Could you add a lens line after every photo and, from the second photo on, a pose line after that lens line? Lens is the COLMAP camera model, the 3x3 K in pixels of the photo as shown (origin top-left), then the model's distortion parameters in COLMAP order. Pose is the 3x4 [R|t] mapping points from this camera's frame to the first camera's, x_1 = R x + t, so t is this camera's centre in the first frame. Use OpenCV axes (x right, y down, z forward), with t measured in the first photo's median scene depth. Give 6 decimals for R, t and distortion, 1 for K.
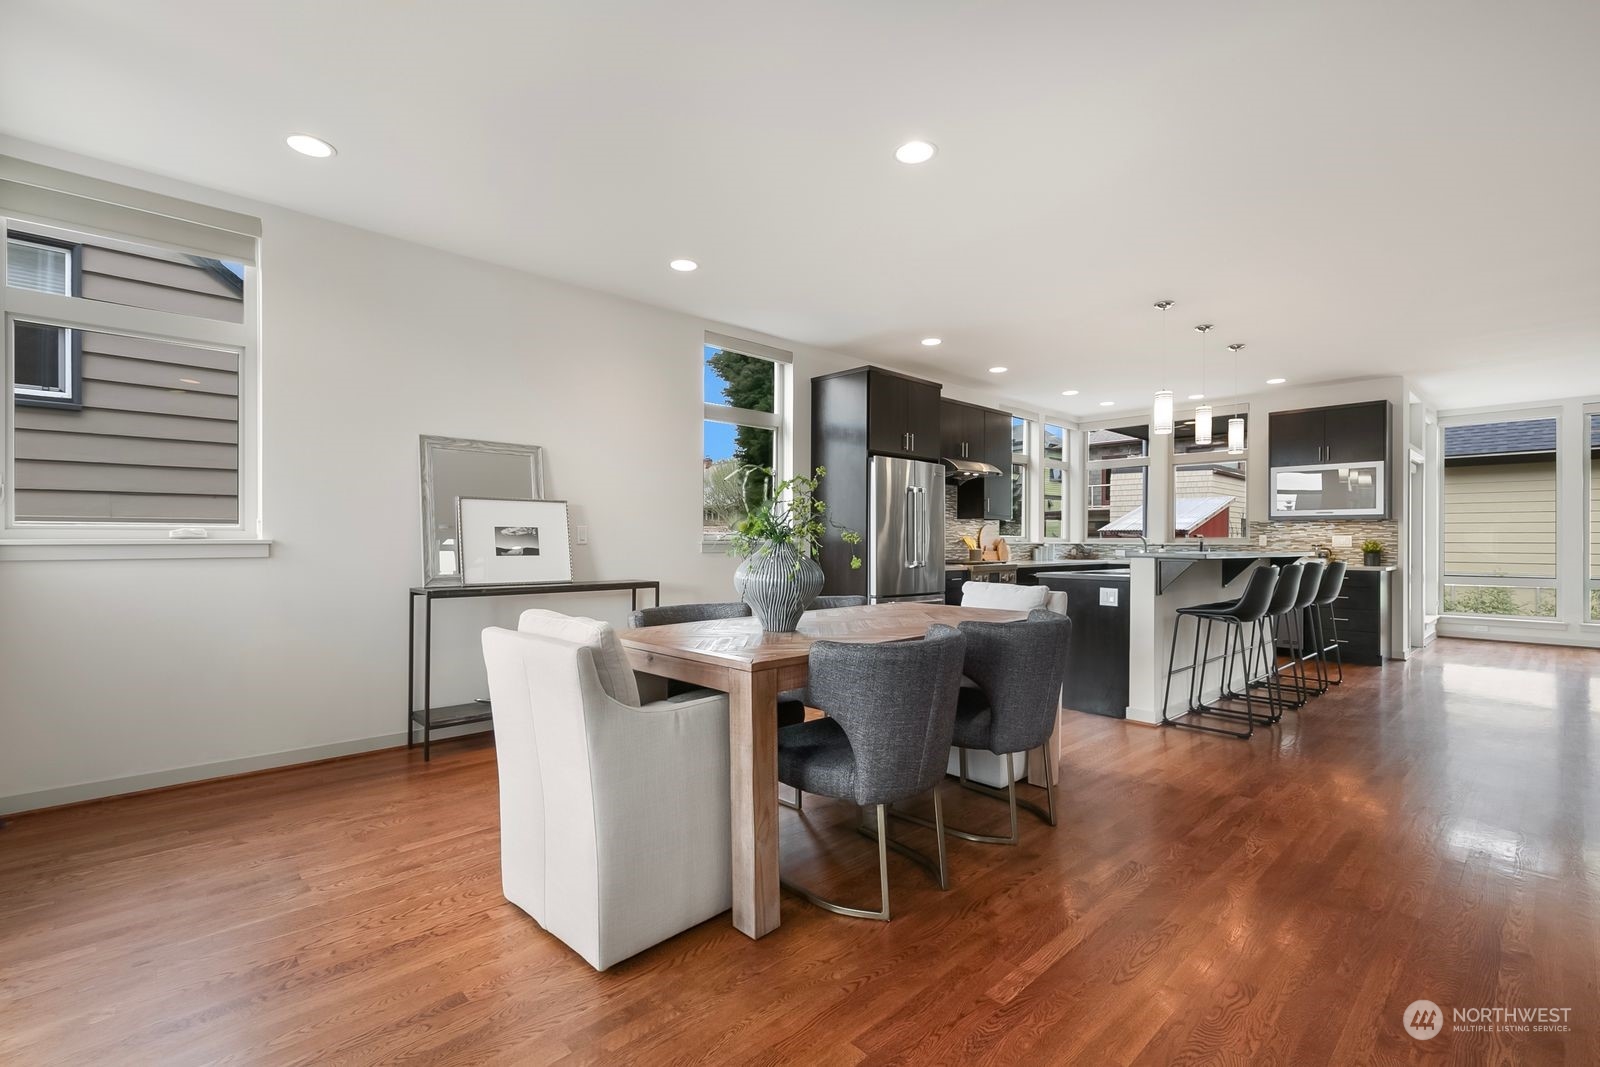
lens RADIAL K [[725.8, 0, 797.6], [0, 725.8, 540.0], [0, 0, 1]] dist [-0.002074, 0.000583]
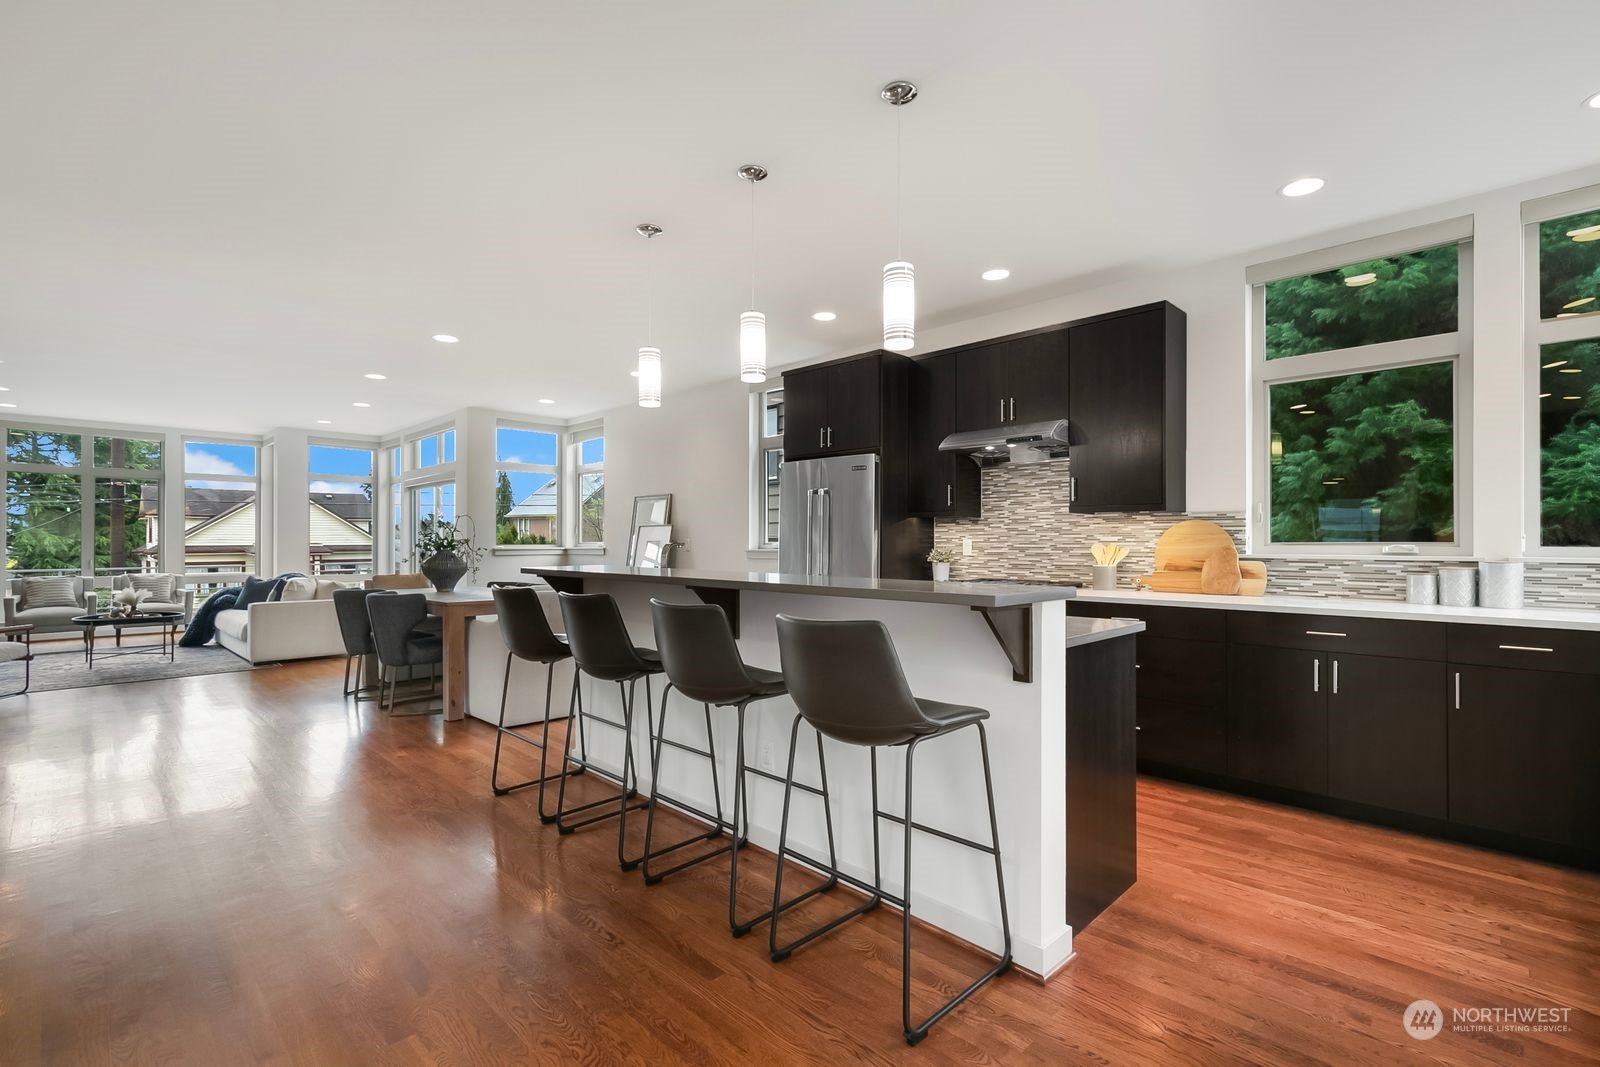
lens RADIAL K [[725.8, 0, 789.7], [0, 725.8, 541.5], [0, 0, 1]] dist [-0.002074, 0.000583]
pose [[0.028599, -0.005585, -0.999575, 0.914813], [0.000725, 0.999984, -0.005566, -0.003862], [0.999591, -0.000565, 0.028603, 0.827147]]
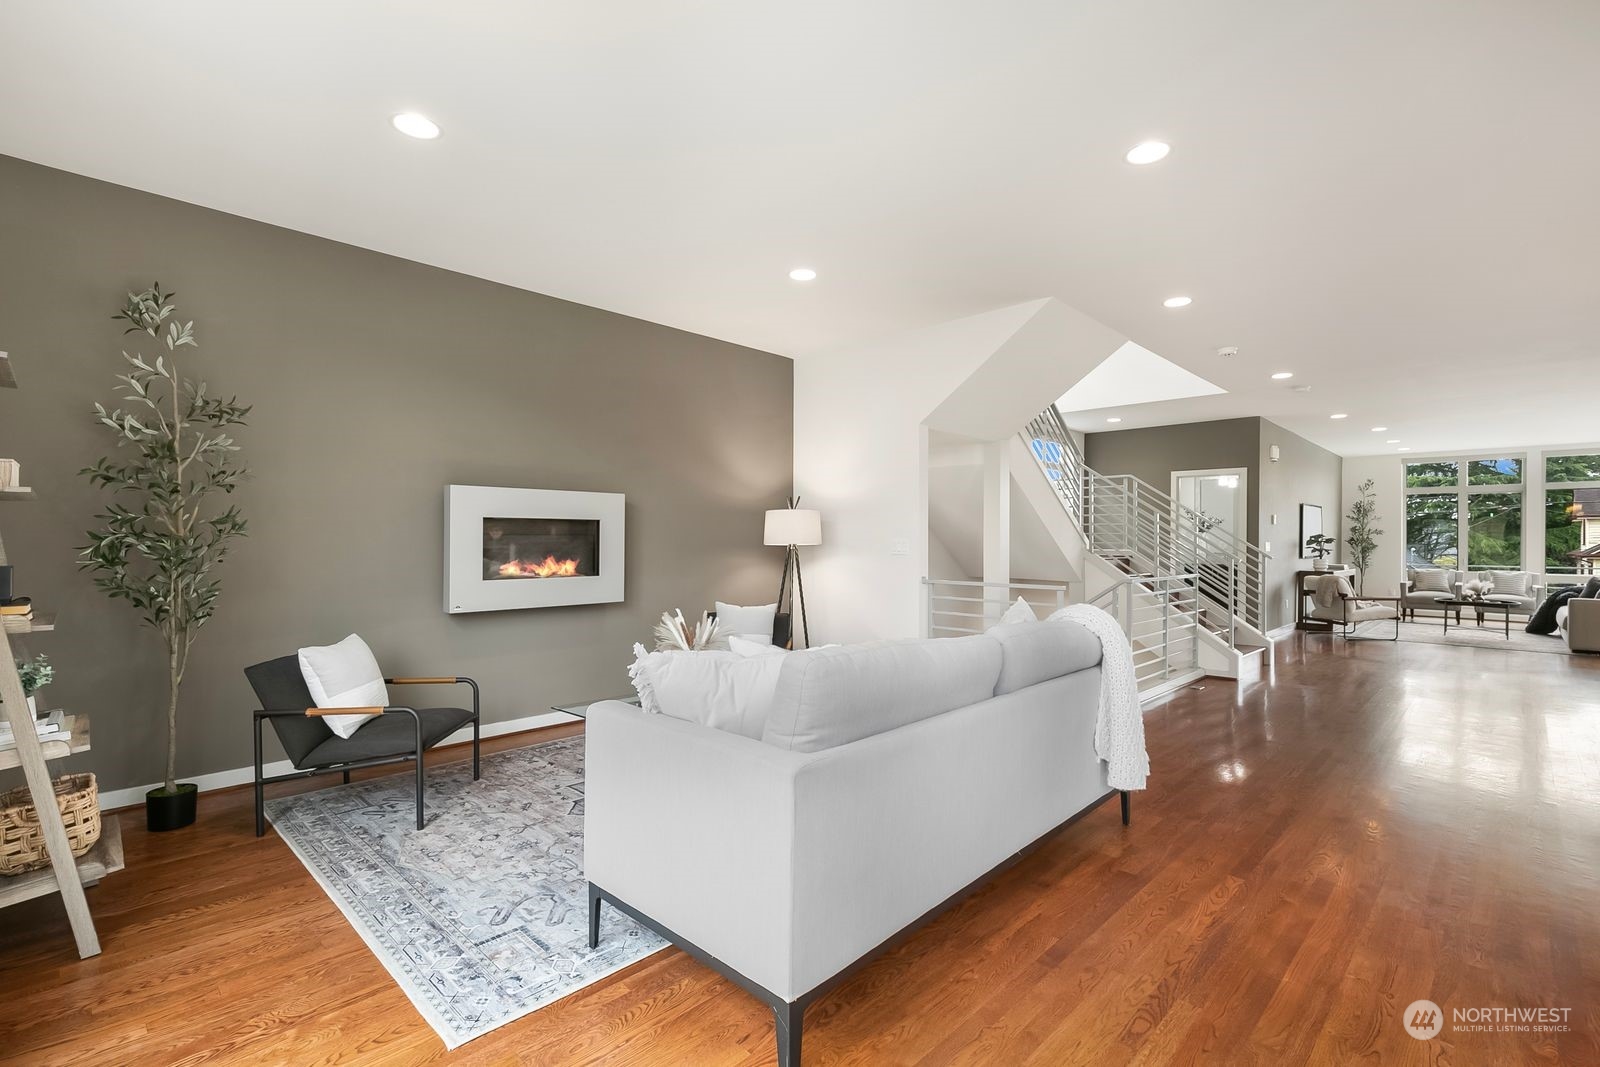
lens RADIAL K [[725.8, 0, 792.0], [0, 725.8, 531.9], [0, 0, 1]] dist [-0.002074, 0.000583]
pose [[-0.999660, -0.009935, -0.024110, 1.191235], [-0.009631, 0.999873, -0.012712, -0.003689], [0.024233, -0.012475, -0.999628, 1.276896]]
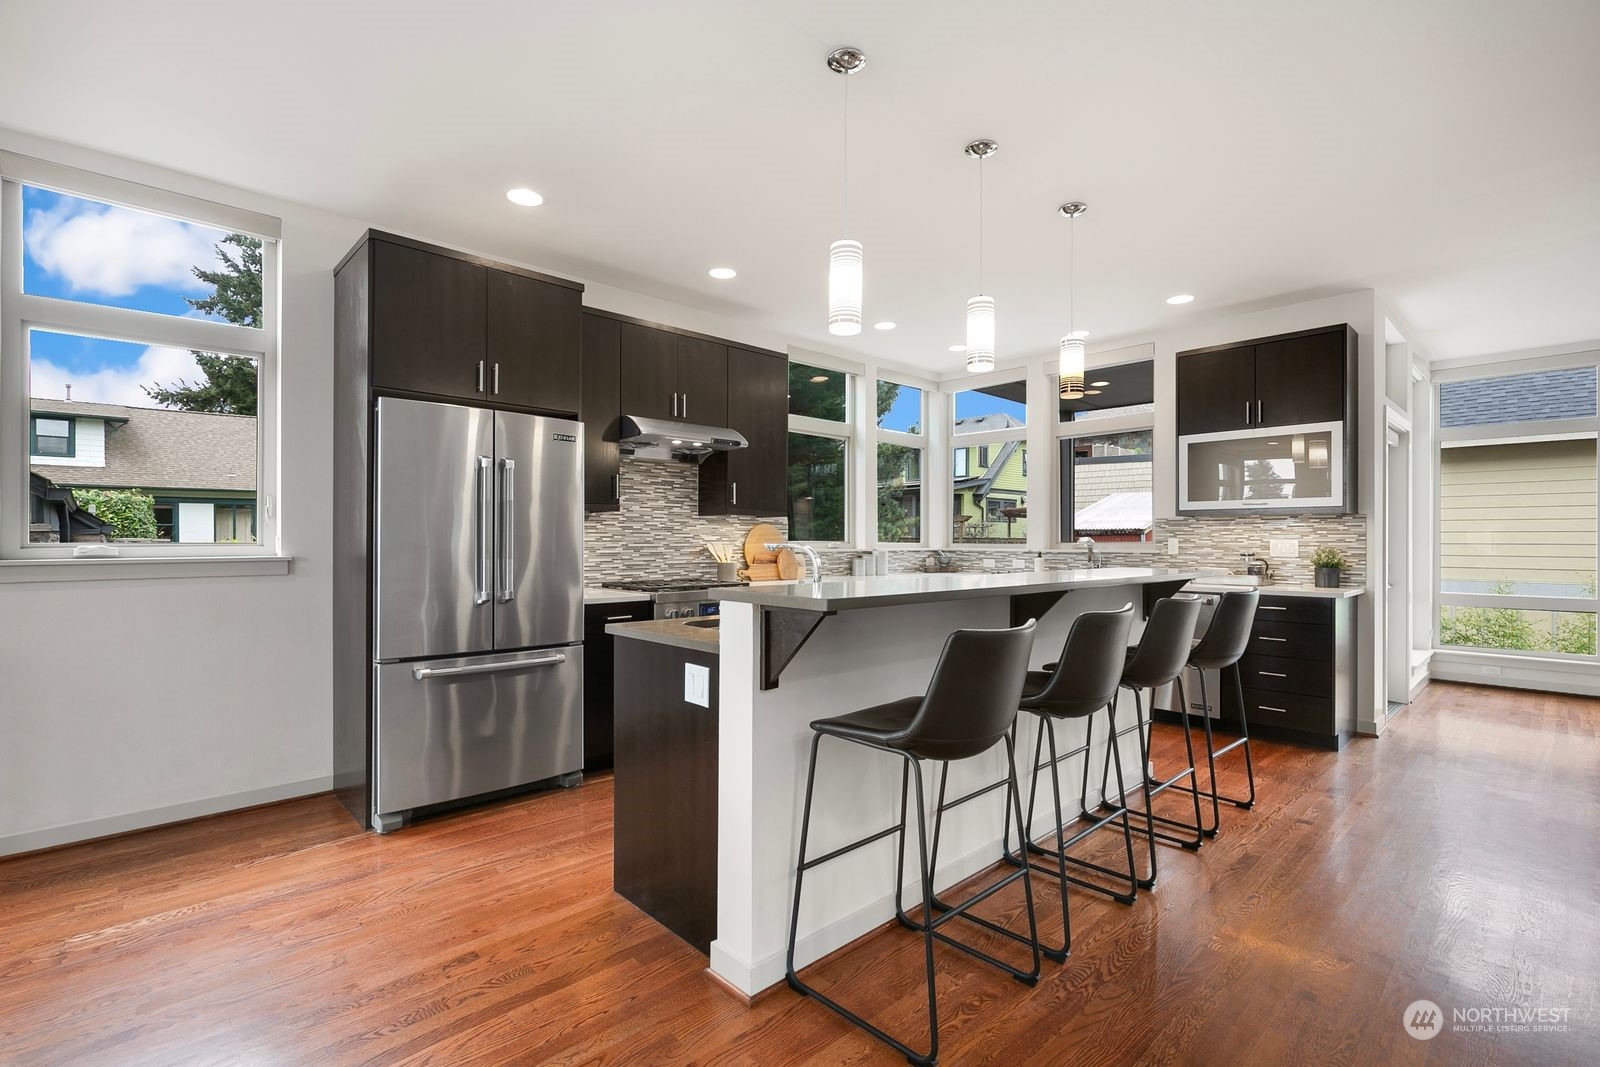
lens RADIAL K [[725.8, 0, 810.4], [0, 725.8, 543.2], [0, 0, 1]] dist [-0.002074, 0.000583]
pose [[0.999946, -0.003015, 0.009903, 0.354122], [0.002957, 0.999978, 0.005889, -0.008920], [-0.009921, -0.005859, 0.999934, 0.390318]]
